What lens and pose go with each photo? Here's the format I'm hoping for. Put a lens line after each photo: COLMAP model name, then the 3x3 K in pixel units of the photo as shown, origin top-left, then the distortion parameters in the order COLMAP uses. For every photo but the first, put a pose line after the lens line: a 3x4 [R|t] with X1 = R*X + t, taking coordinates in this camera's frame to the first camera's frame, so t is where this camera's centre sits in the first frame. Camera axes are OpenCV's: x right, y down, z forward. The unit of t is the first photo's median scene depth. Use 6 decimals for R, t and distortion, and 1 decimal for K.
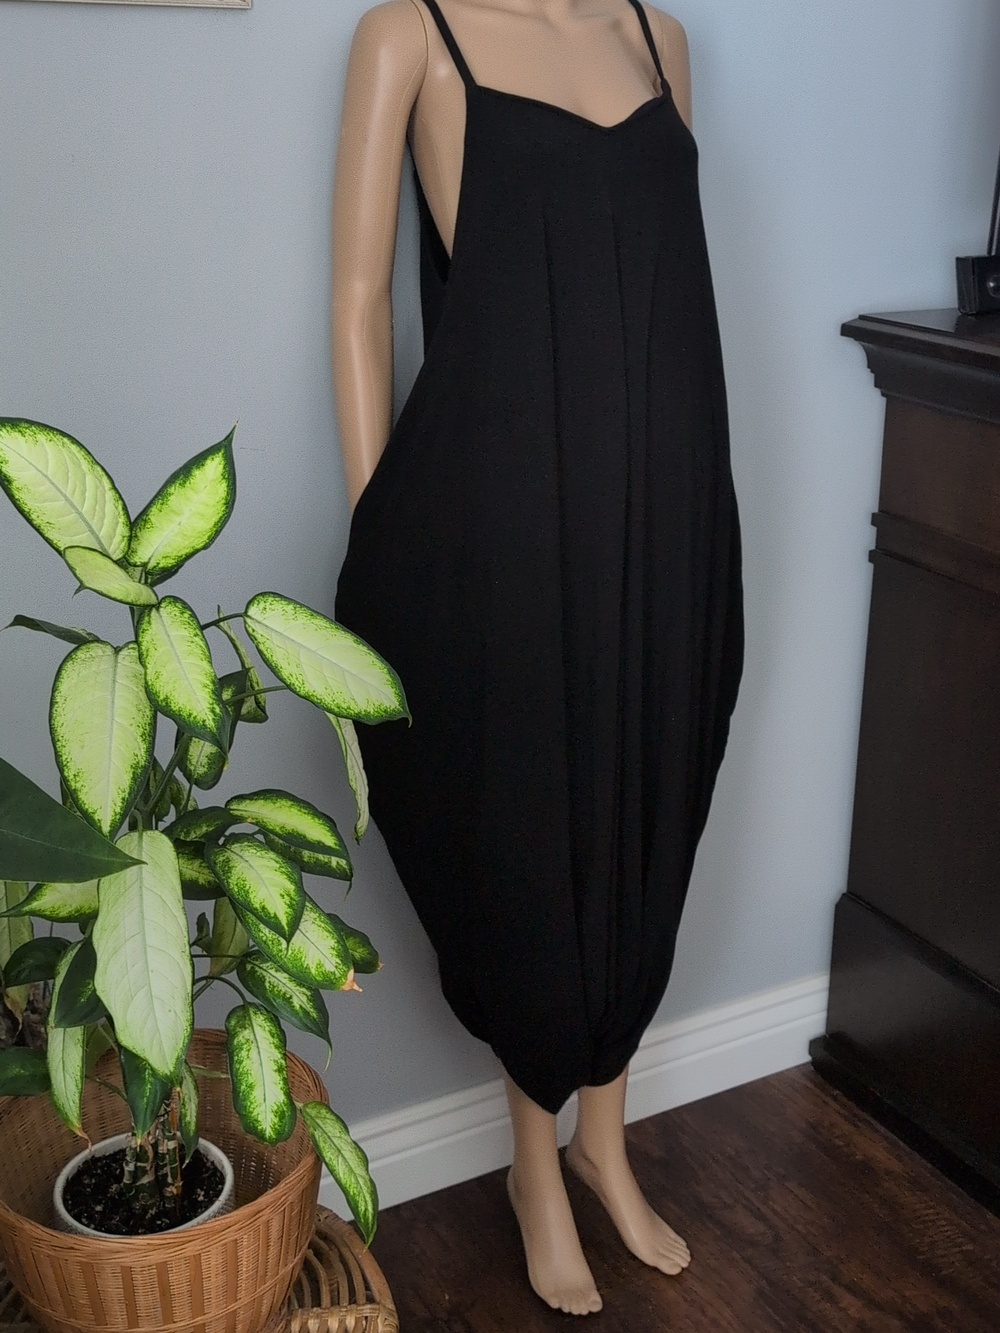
lens RADIAL K [[1282.9, 0, 500.3], [0, 1282.9, 668.7], [0, 0, 1]] dist [0.004538, 0.006083]
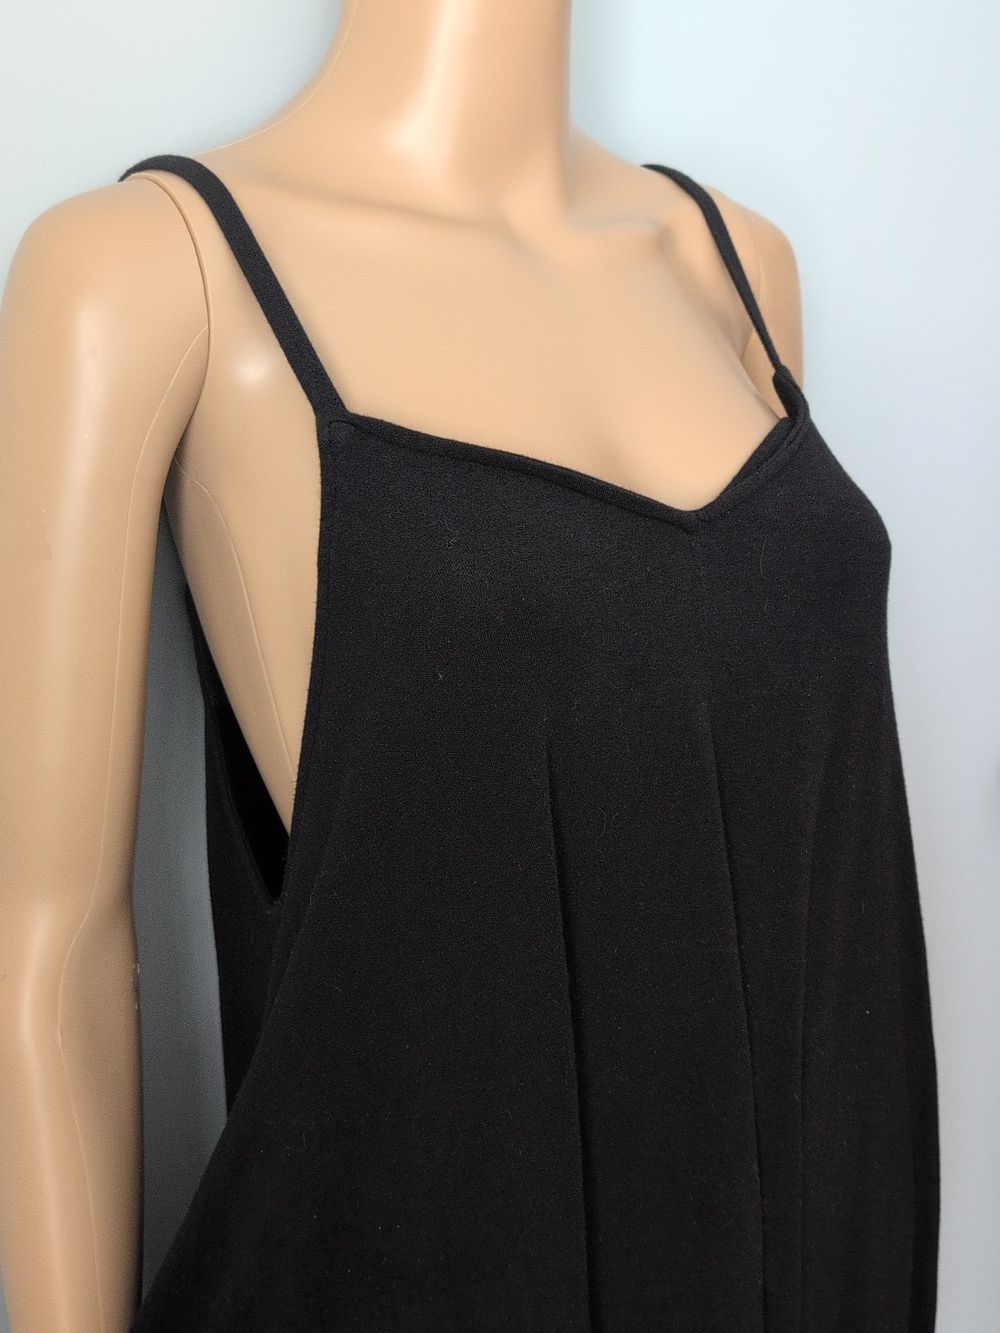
lens RADIAL K [[1282.9, 0, 501.6], [0, 1282.9, 666.2], [0, 0, 1]] dist [0.004538, 0.006083]
pose [[0.988895, -0.037458, 0.143815, -0.029567], [0.048763, 0.995922, -0.075905, -0.341165], [-0.140385, 0.082075, 0.986689, 0.617713]]
